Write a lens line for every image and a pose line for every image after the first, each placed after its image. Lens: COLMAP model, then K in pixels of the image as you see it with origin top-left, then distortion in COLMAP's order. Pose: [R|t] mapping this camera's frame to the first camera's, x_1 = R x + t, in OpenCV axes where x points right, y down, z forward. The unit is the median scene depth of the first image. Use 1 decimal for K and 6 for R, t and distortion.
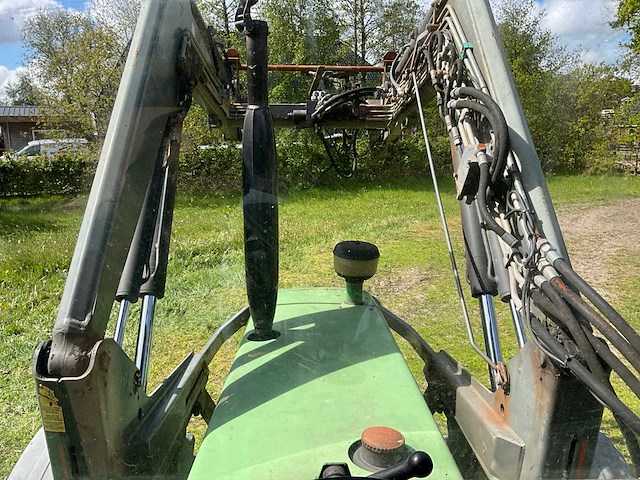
lens RADIAL K [[522.0, 0, 318.4], [0, 522.0, 242.6], [0, 0, 1]] dist [0.088734, -0.163529]
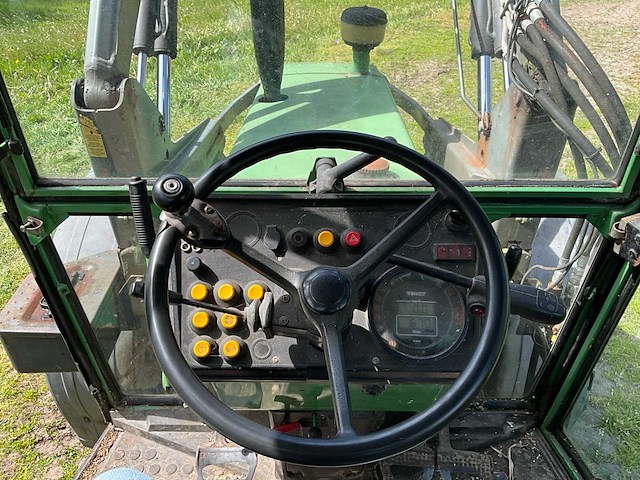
lens RADIAL K [[525.1, 0, 320.0], [0, 525.1, 240.0], [0, 0, 1]] dist [0.074710, -0.139654]
pose [[0.999633, 0.010029, -0.025184, 0.026247], [-0.000524, 0.936021, 0.351943, 0.080005], [0.027103, -0.351800, 0.935683, -0.129881]]
